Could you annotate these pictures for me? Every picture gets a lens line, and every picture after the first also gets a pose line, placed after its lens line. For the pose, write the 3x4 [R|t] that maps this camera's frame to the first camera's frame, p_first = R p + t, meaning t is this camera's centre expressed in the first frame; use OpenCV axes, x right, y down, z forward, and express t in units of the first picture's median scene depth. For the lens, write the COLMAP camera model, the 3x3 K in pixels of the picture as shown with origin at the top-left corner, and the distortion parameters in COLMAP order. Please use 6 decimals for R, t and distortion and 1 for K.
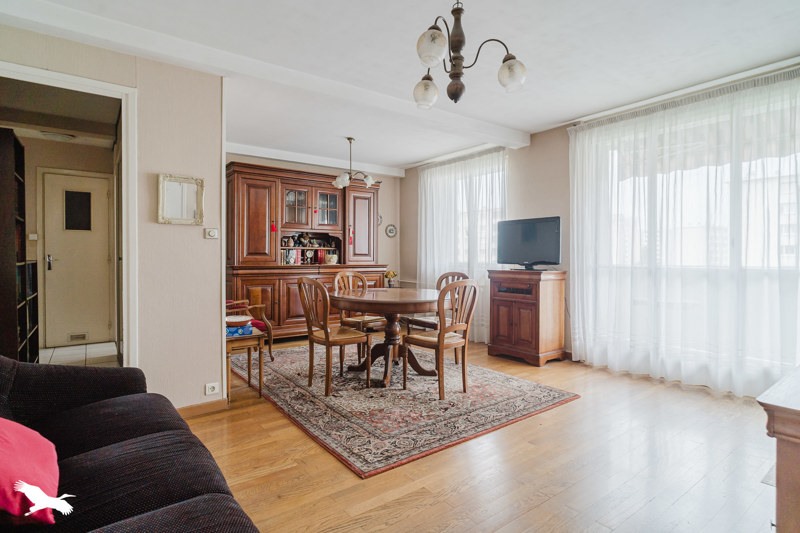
lens RADIAL K [[420.1, 0, 397.9], [0, 420.1, 264.5], [0, 0, 1]] dist [-0.001514, 0.000668]
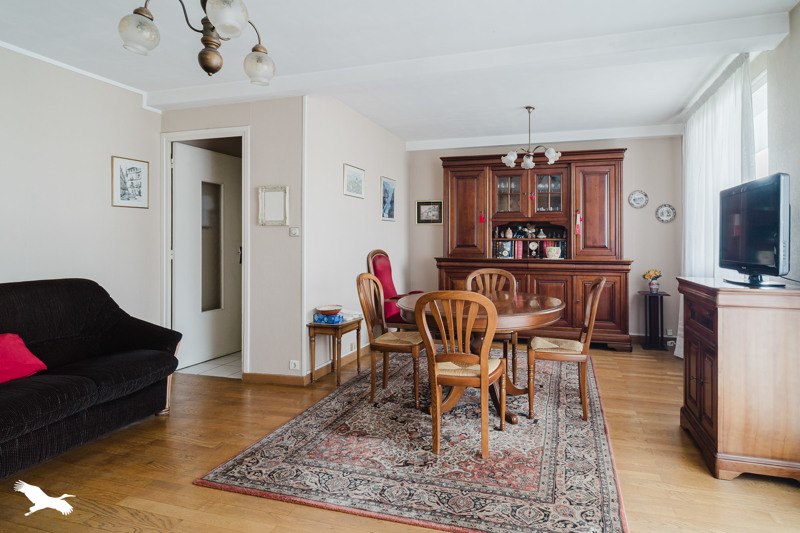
lens RADIAL K [[420.1, 0, 390.7], [0, 420.1, 241.9], [0, 0, 1]] dist [-0.001514, 0.000668]
pose [[0.610390, -0.003306, -0.792094, 0.603335], [-0.016229, 0.999729, -0.016679, -0.027785], [0.791934, 0.023035, 0.610171, 0.464739]]
